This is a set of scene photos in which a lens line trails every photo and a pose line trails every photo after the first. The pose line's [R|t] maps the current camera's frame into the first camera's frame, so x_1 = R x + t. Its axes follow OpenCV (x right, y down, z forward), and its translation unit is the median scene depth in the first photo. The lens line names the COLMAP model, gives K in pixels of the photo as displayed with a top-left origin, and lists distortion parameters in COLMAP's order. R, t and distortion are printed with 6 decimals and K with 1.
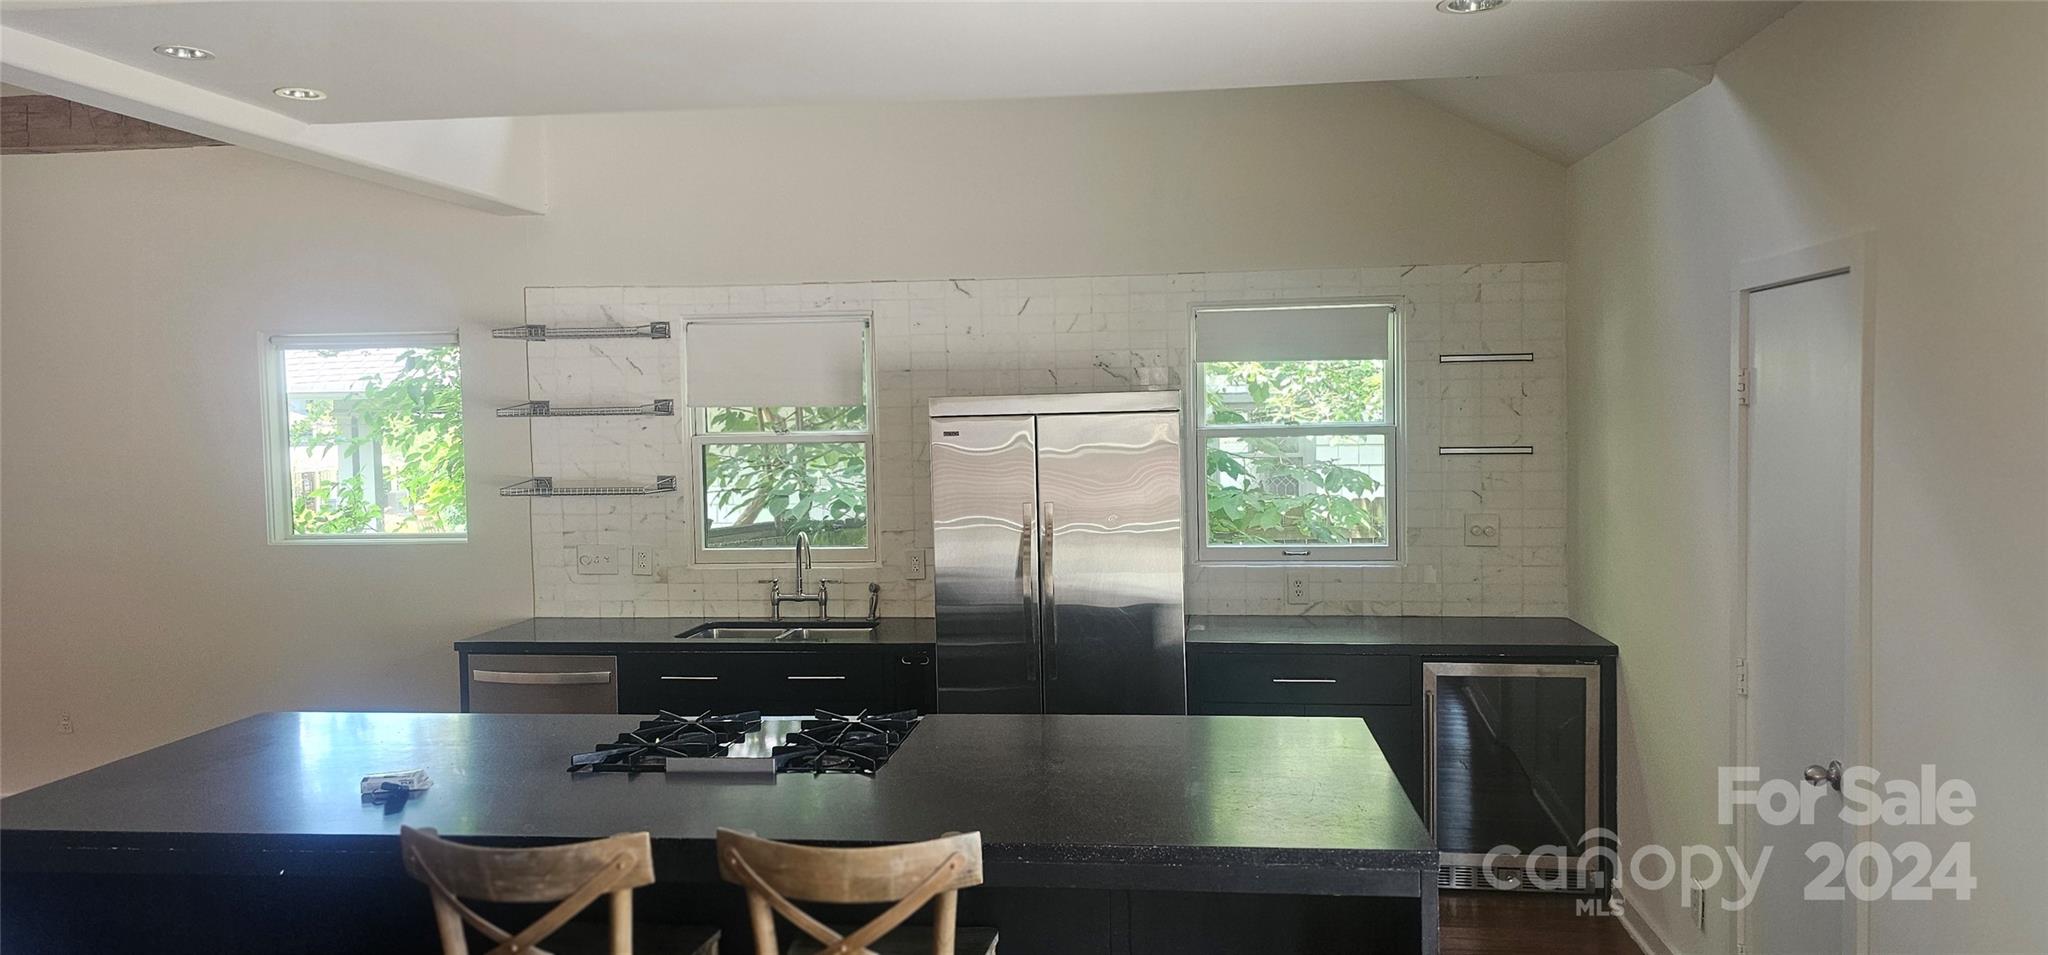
lens RADIAL K [[1376.9, 0, 1025.5], [0, 1376.9, 481.1], [0, 0, 1]] dist [0.060319, -0.001562]
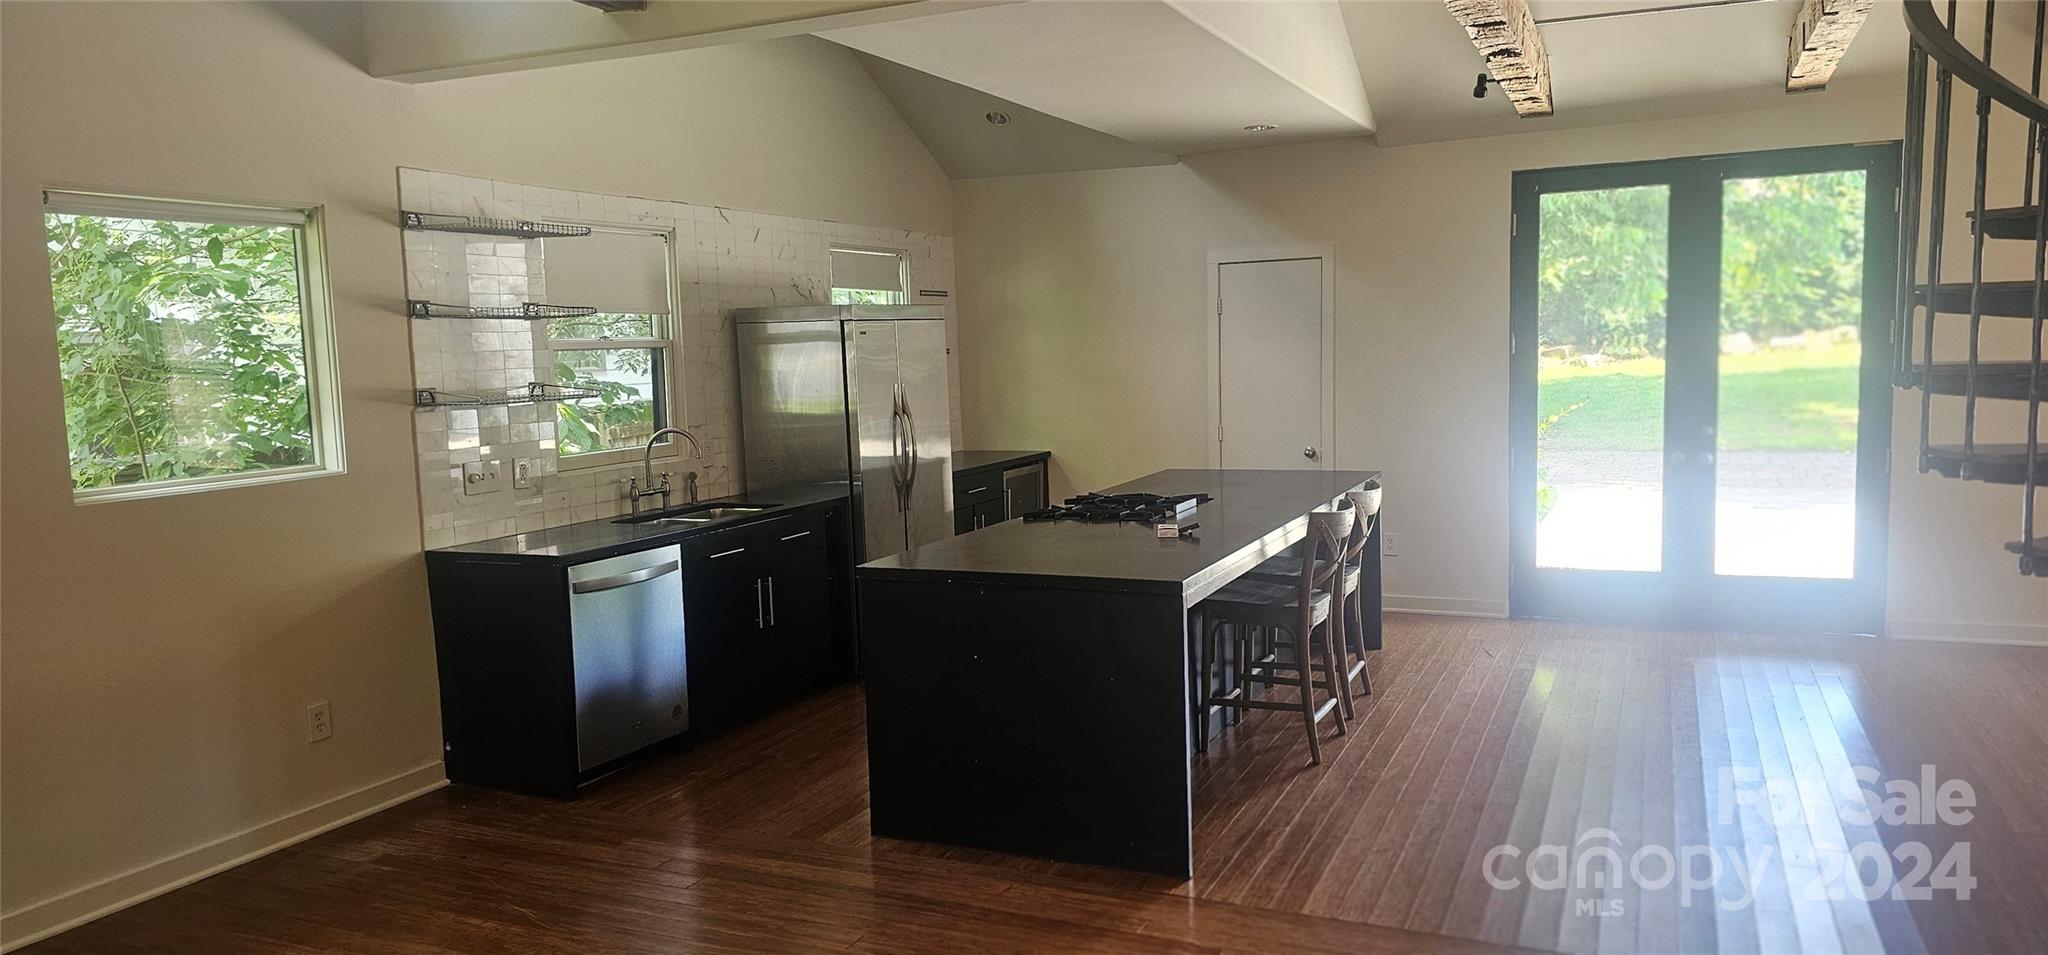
lens RADIAL K [[1376.9, 0, 1024.3], [0, 1376.9, 479.1], [0, 0, 1]] dist [0.060319, -0.001562]
pose [[0.305182, -0.089912, 0.948040, -1.109087], [0.072619, 0.994831, 0.070973, 0.019768], [-0.949521, 0.047186, 0.310134, 0.393995]]
